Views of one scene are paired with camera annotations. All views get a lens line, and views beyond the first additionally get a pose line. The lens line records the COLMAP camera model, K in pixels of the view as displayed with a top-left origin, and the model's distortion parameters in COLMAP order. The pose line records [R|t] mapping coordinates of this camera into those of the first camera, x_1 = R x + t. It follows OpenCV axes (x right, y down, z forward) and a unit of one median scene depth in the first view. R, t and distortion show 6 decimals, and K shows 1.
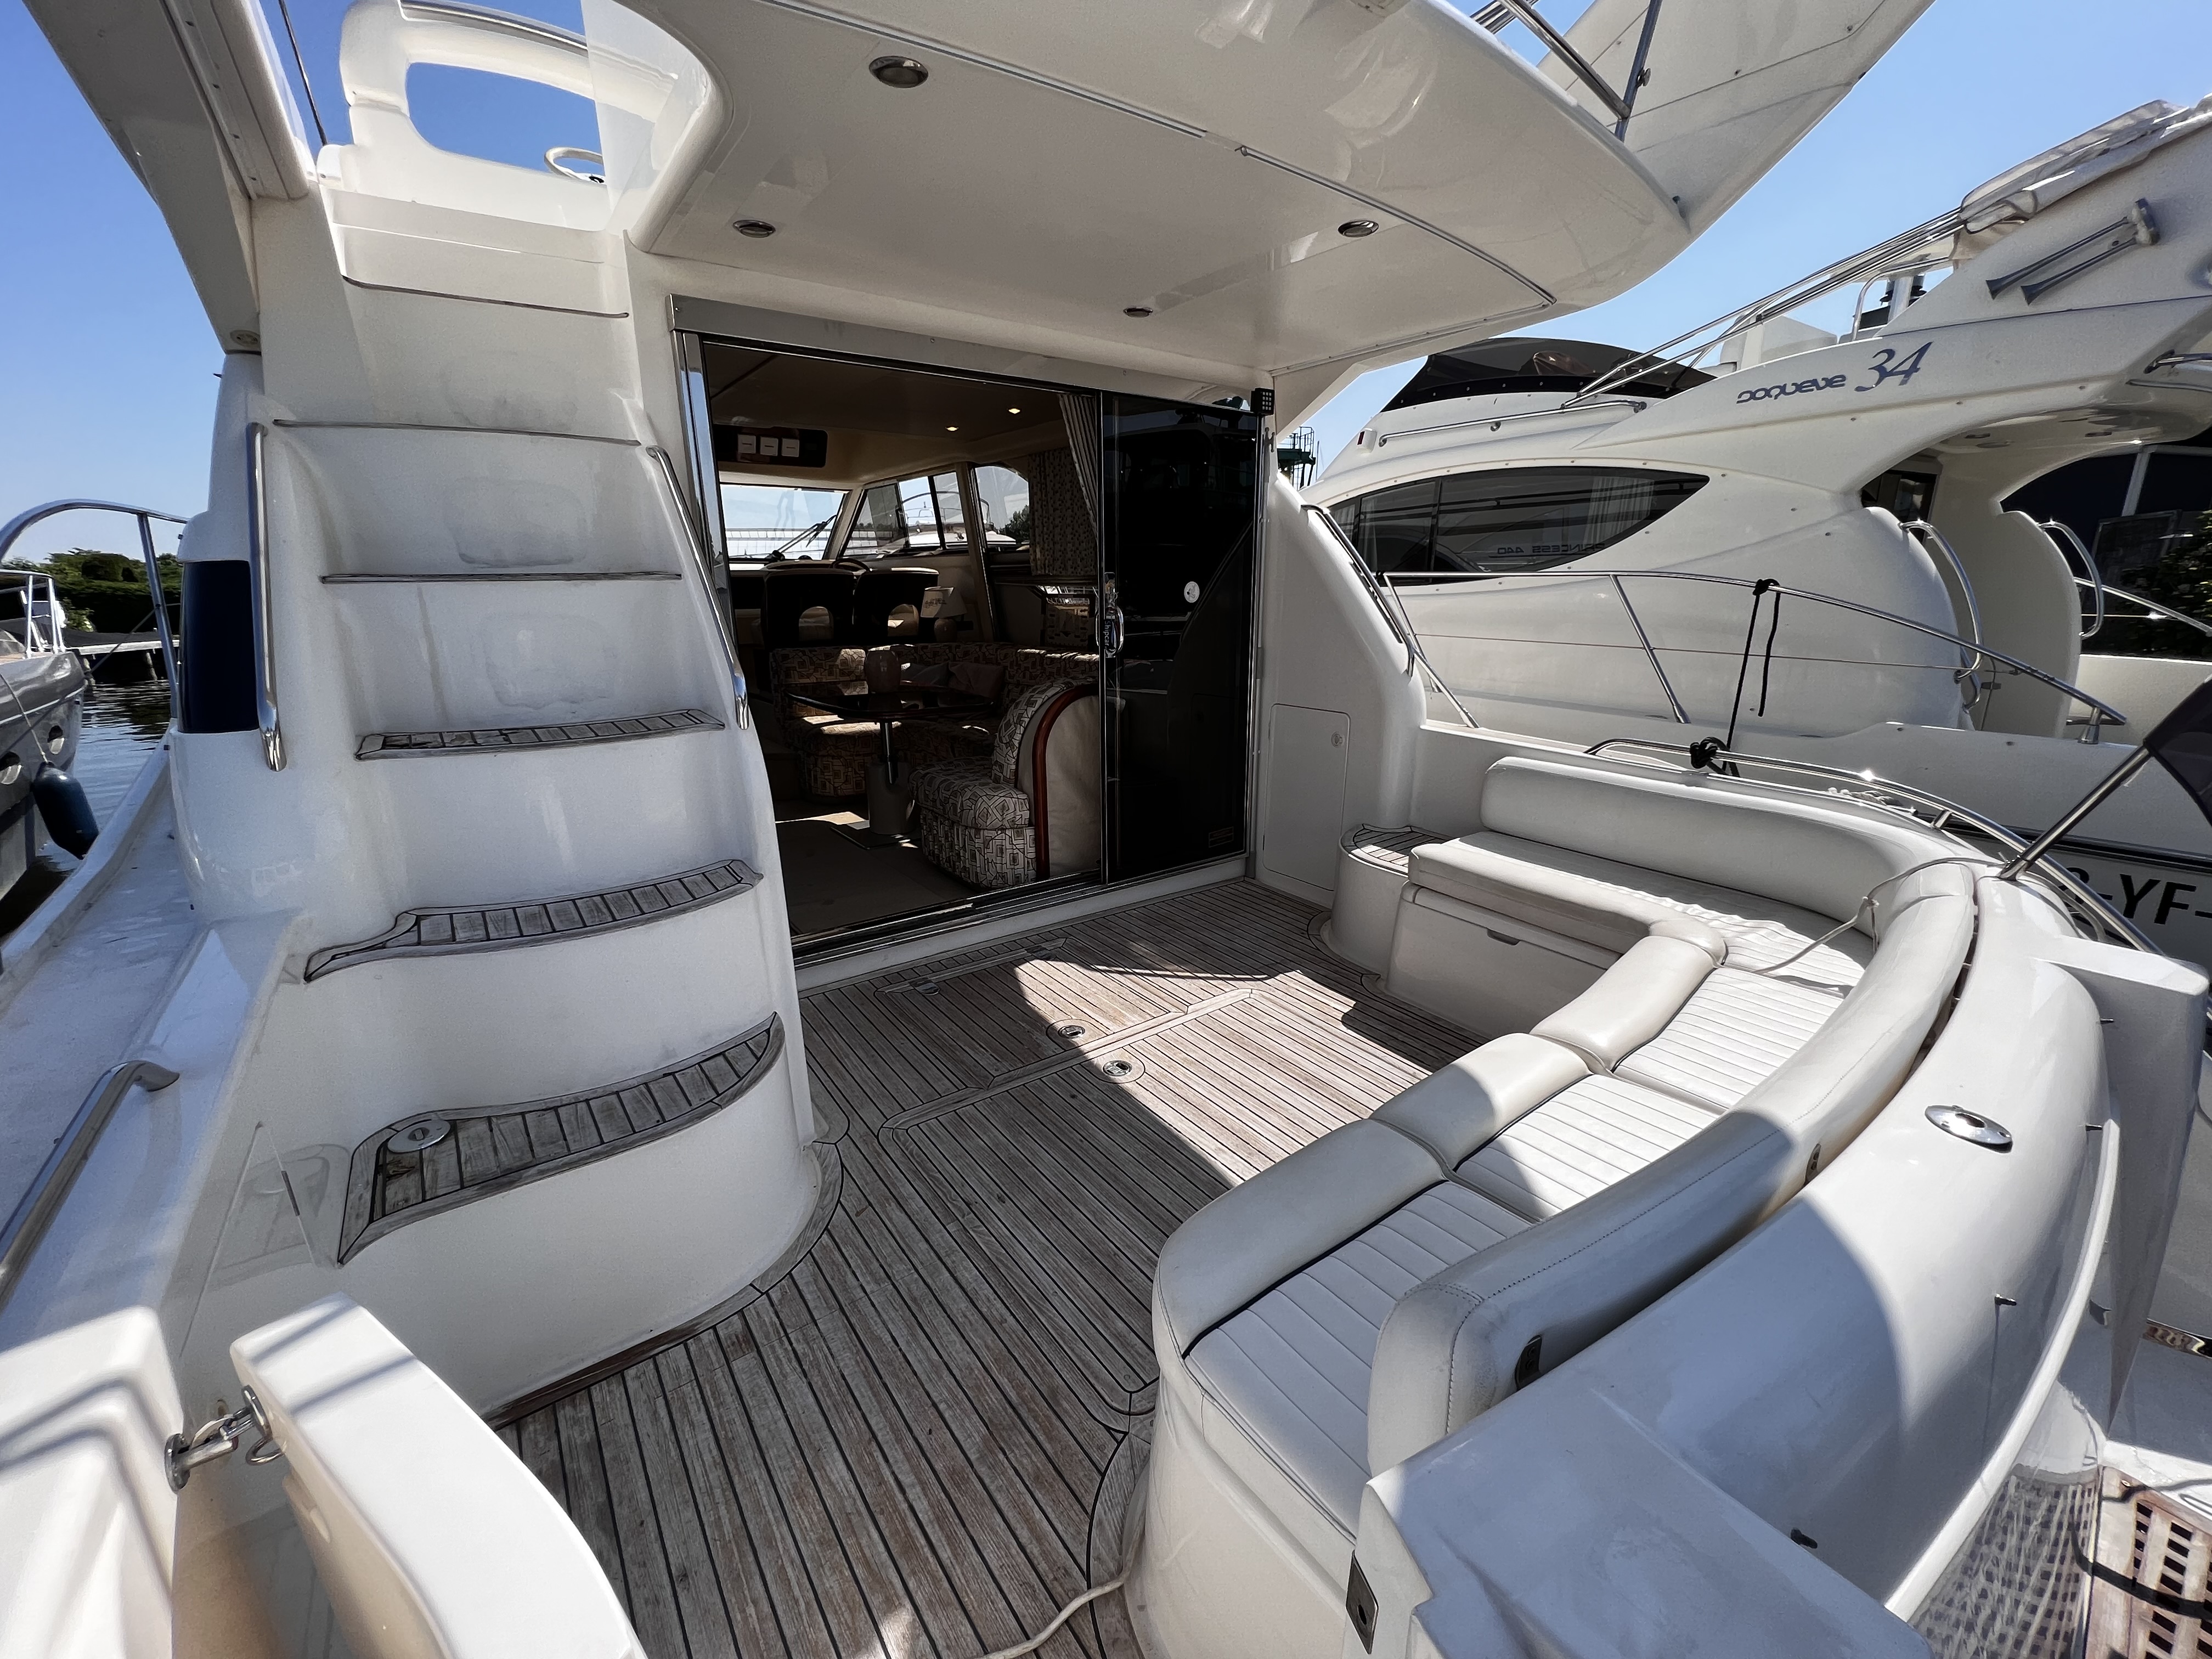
lens RADIAL K [[888.6, 0, 1116.6], [0, 888.6, 829.6], [0, 0, 1]] dist [-0.000697, 0.000251]
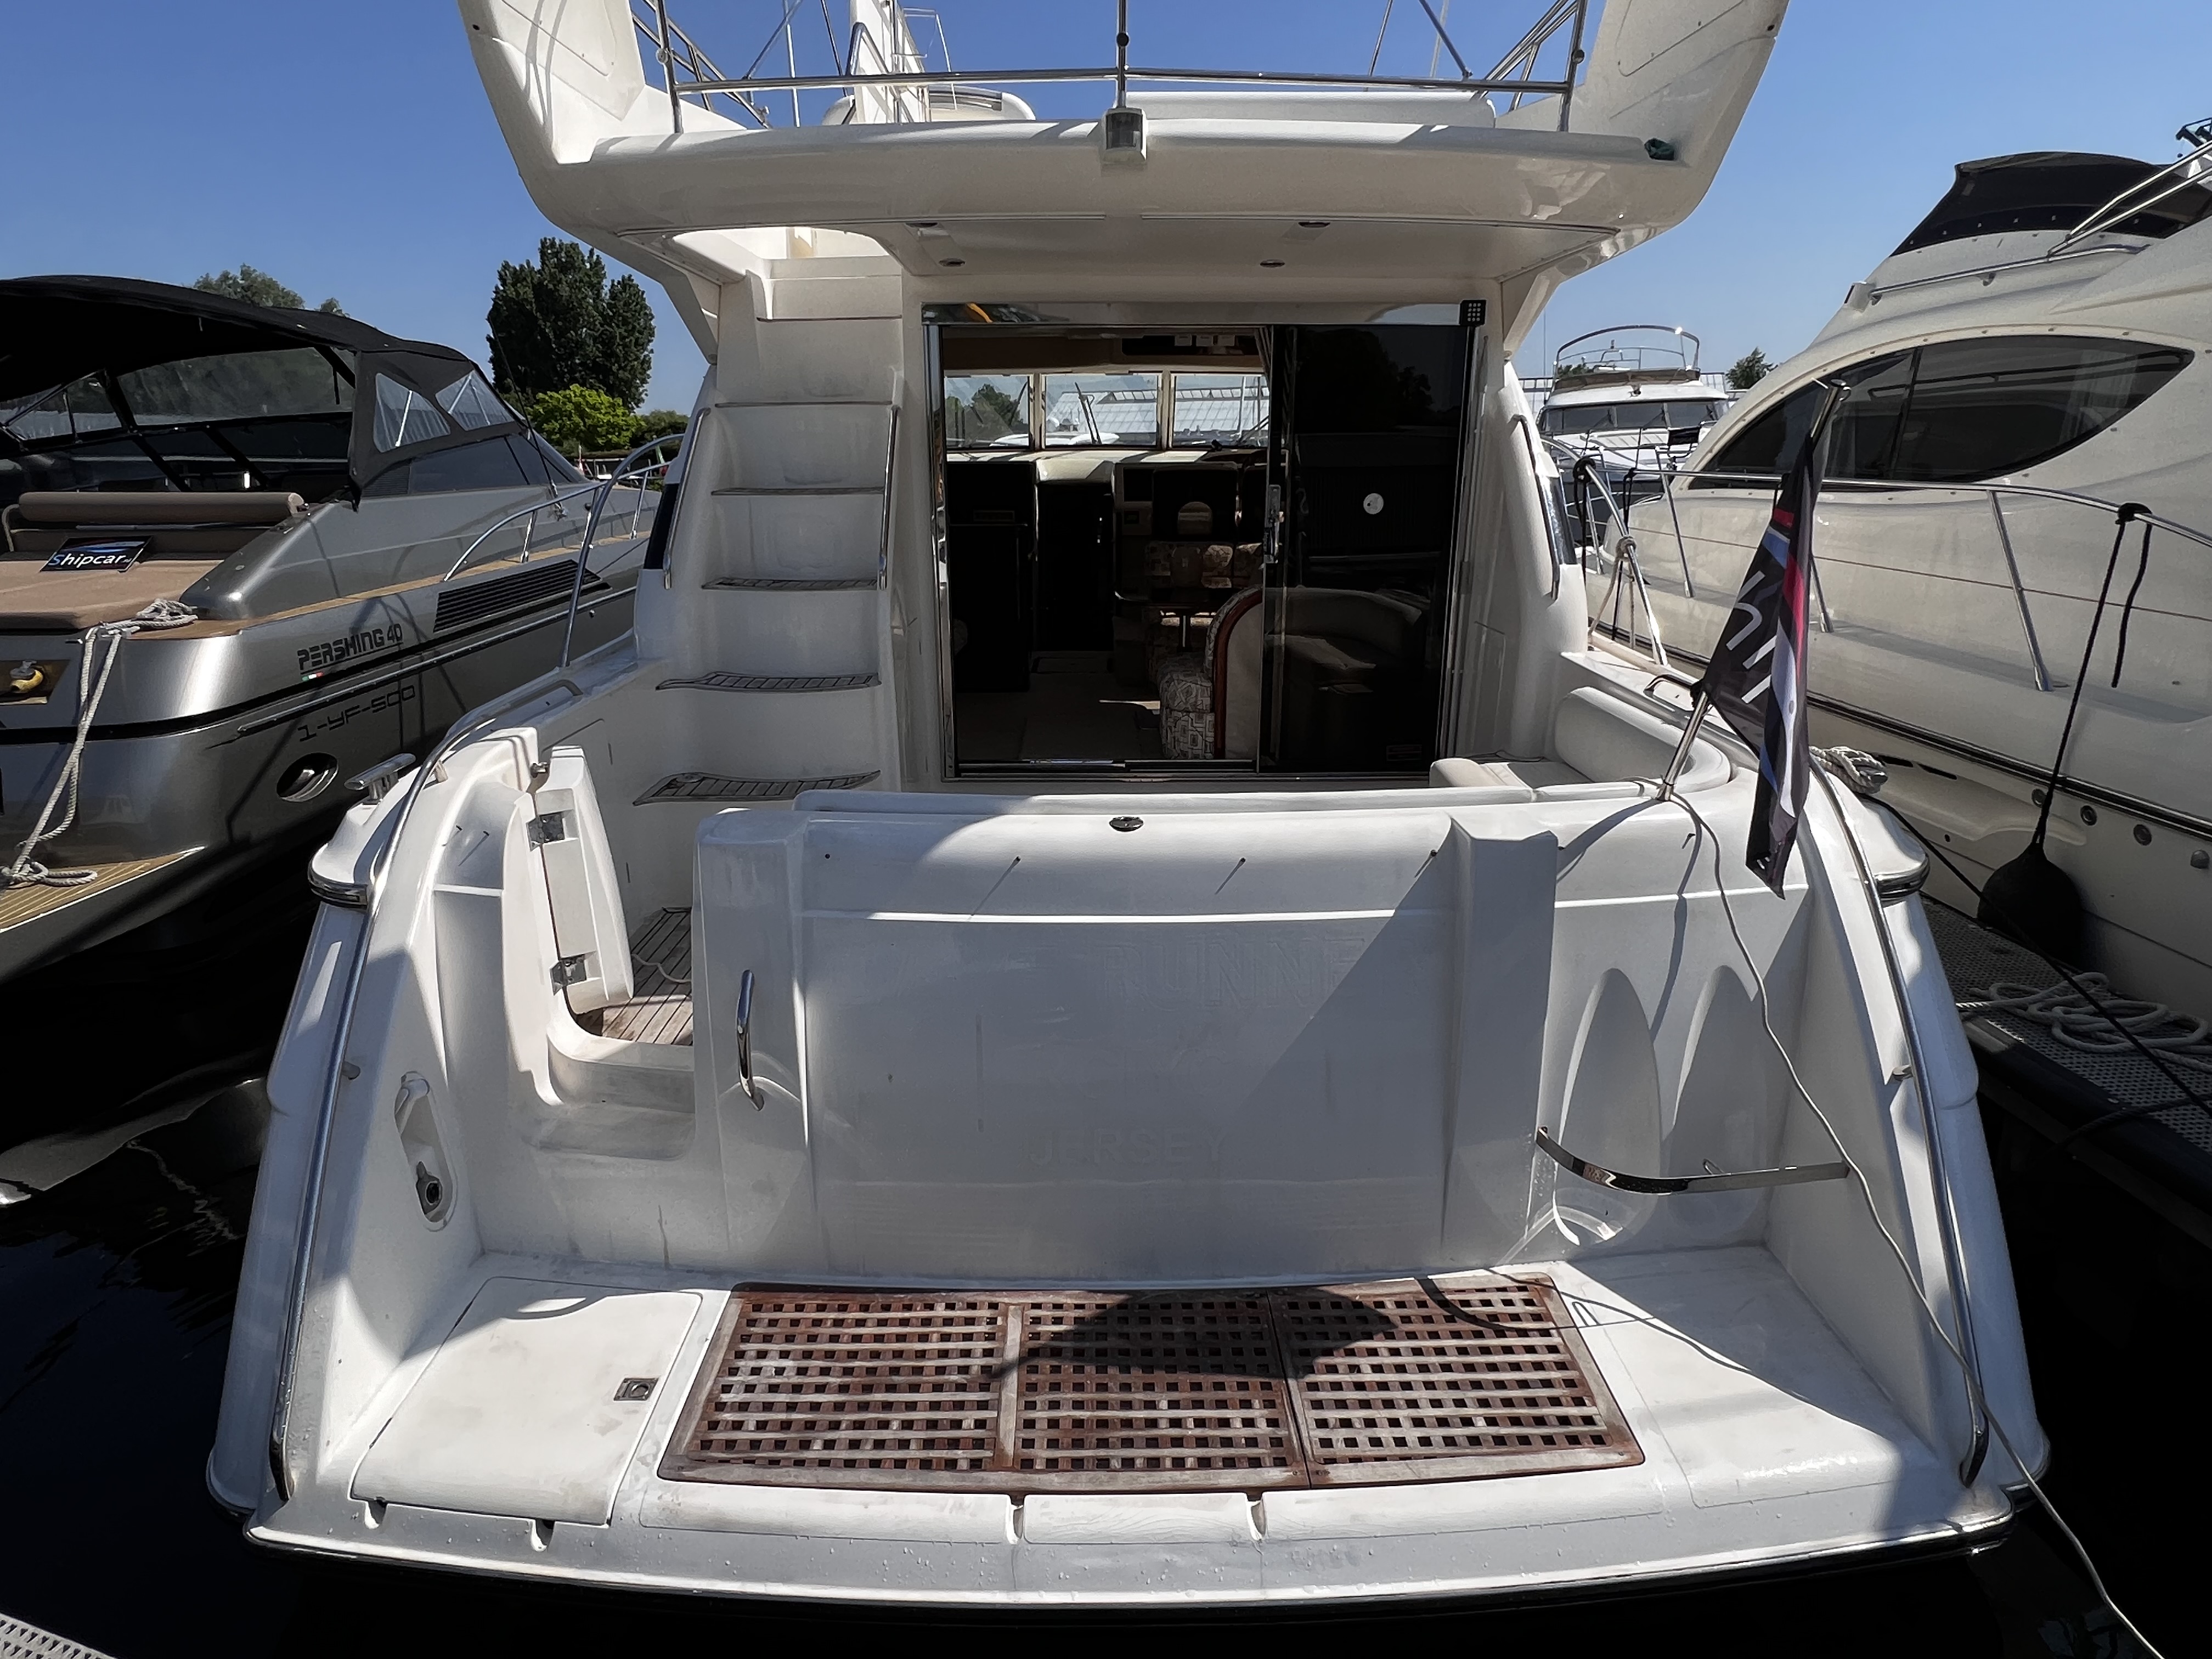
lens RADIAL K [[1252.6, 0, 1101.0], [0, 1252.6, 831.7], [0, 0, 1]] dist [-0.004779, 0.009403]
pose [[0.809312, 0.172484, -0.561483, 0.693303], [-0.158139, 0.984601, 0.074525, 0.048193], [0.565691, 0.028479, 0.824126, -0.350766]]
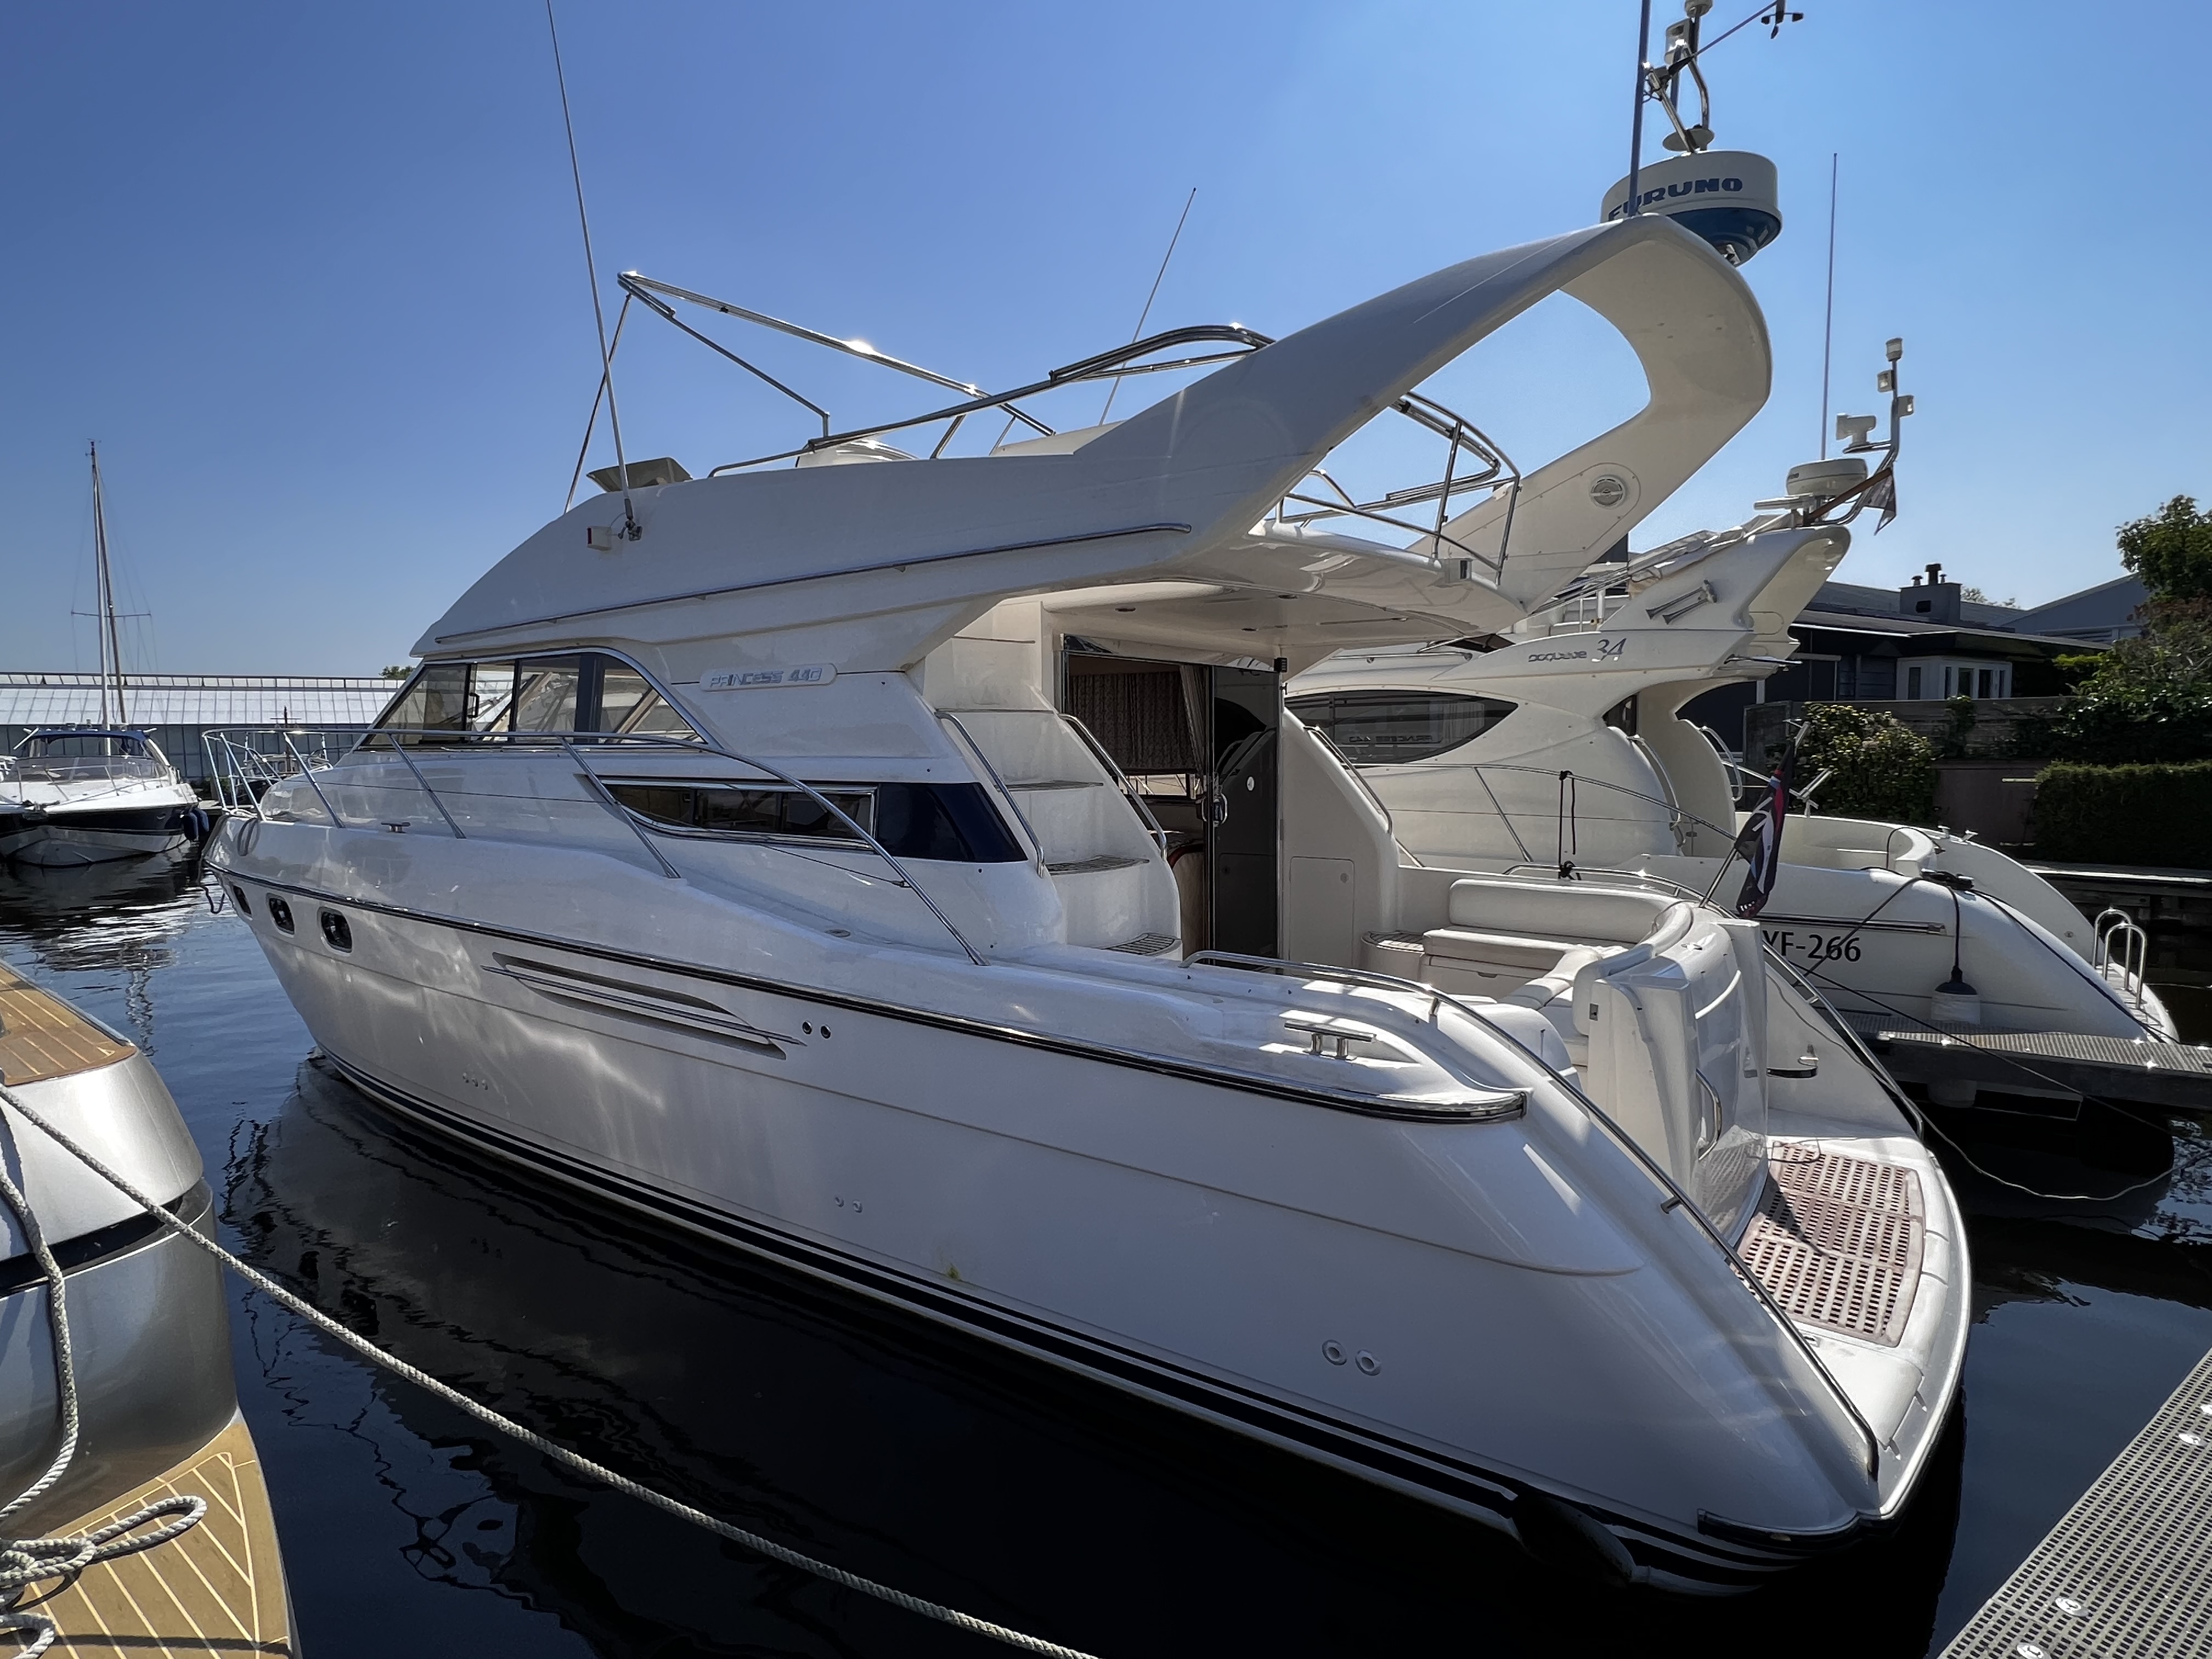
lens RADIAL K [[1194.7, 0, 1118.3], [0, 1194.7, 825.0], [0, 0, 1]] dist [0.001704, 0.000450]
pose [[0.950379, -0.023301, 0.310220, -0.744111], [0.085128, 0.978609, -0.187290, 0.158846], [-0.299220, 0.204405, 0.932033, -0.790852]]
